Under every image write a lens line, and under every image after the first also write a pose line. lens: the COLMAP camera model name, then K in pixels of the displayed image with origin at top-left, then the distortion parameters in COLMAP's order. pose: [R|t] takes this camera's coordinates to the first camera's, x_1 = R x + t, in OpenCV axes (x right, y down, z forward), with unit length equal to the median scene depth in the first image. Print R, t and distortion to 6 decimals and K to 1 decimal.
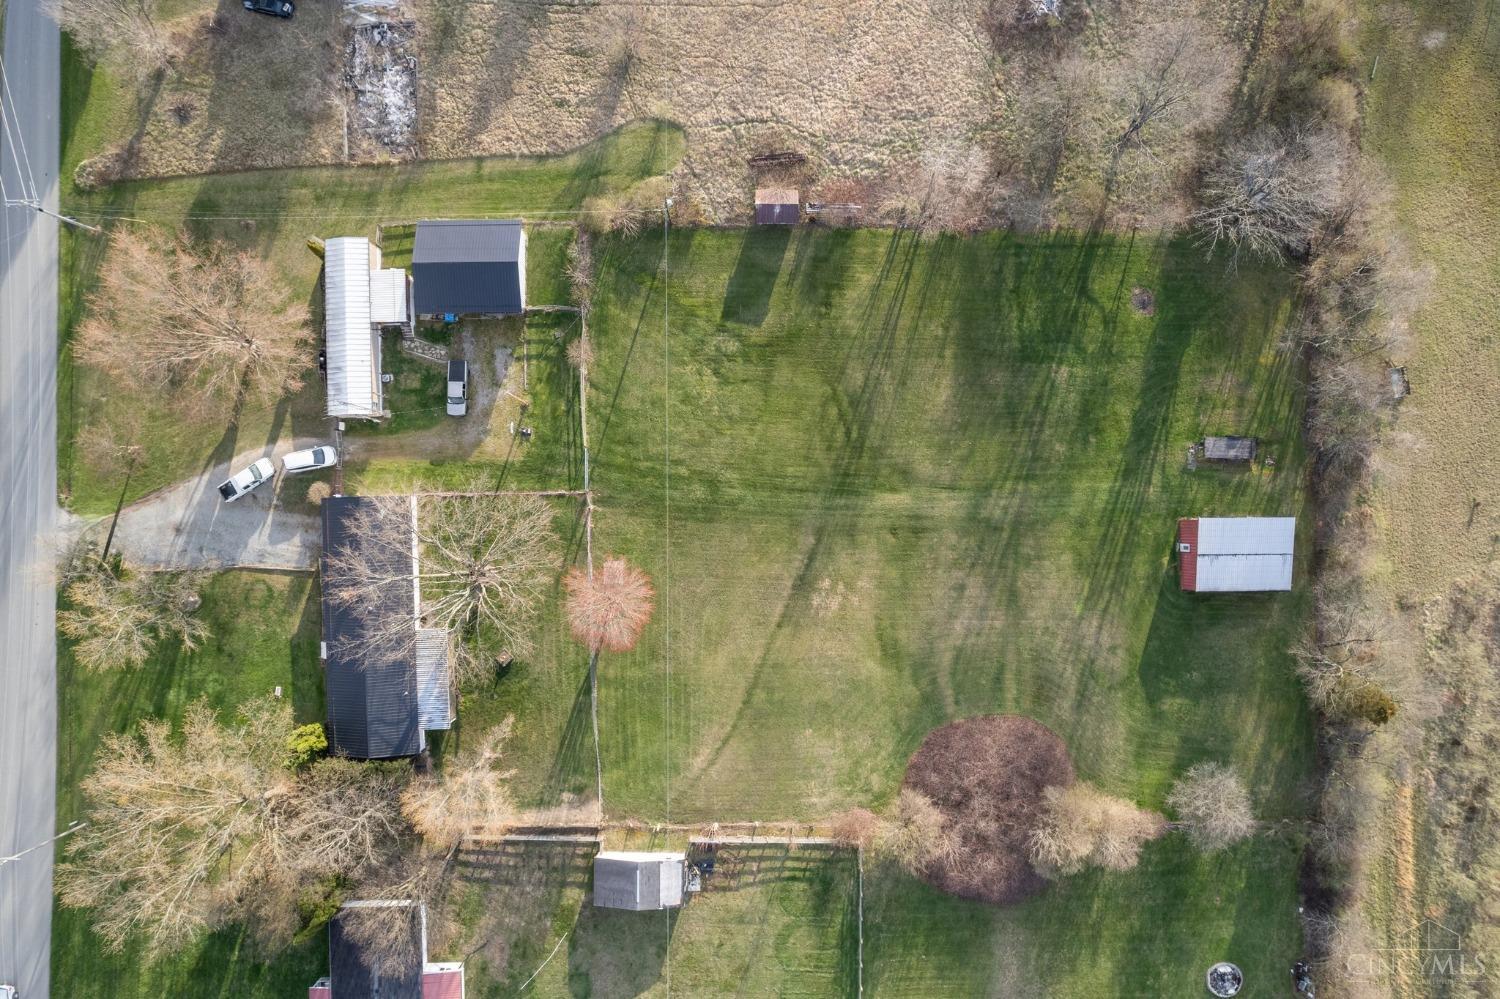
lens RADIAL K [[944.9, 0, 757.7], [0, 944.9, 501.3], [0, 0, 1]] dist [-0.059435, 0.047477]
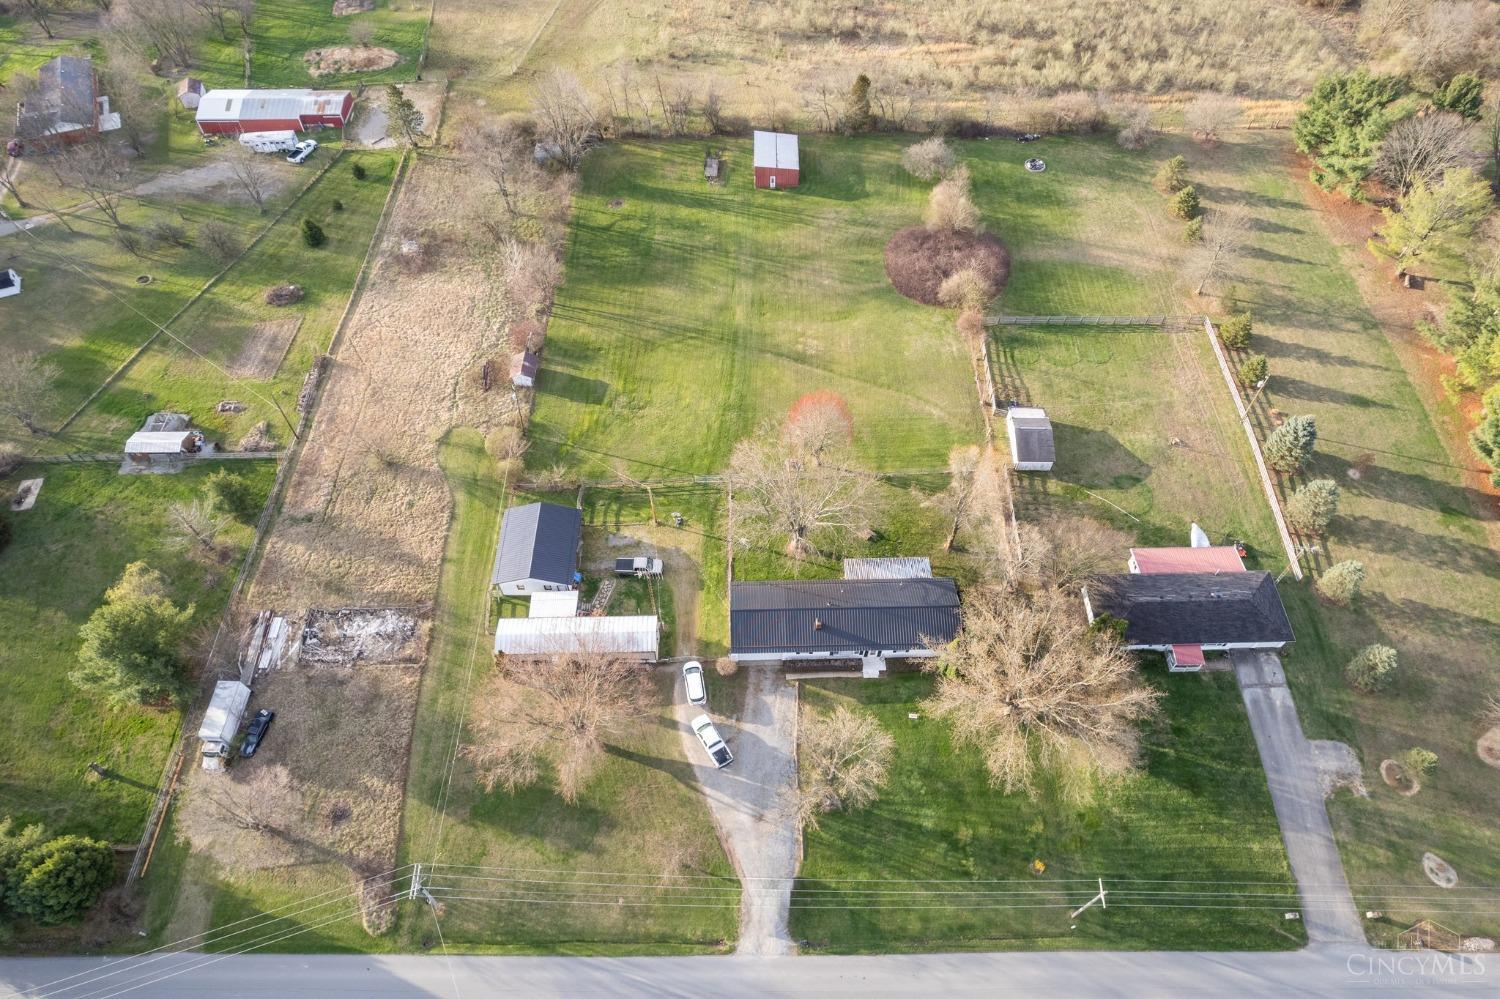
lens RADIAL K [[944.9, 0, 753.4], [0, 944.9, 501.7], [0, 0, 1]] dist [-0.059435, 0.047477]
pose [[0.006320, -0.817713, 0.575591, -0.917204], [0.999899, 0.012510, 0.006793, 0.012716], [-0.012755, 0.575490, 0.817709, -0.007879]]
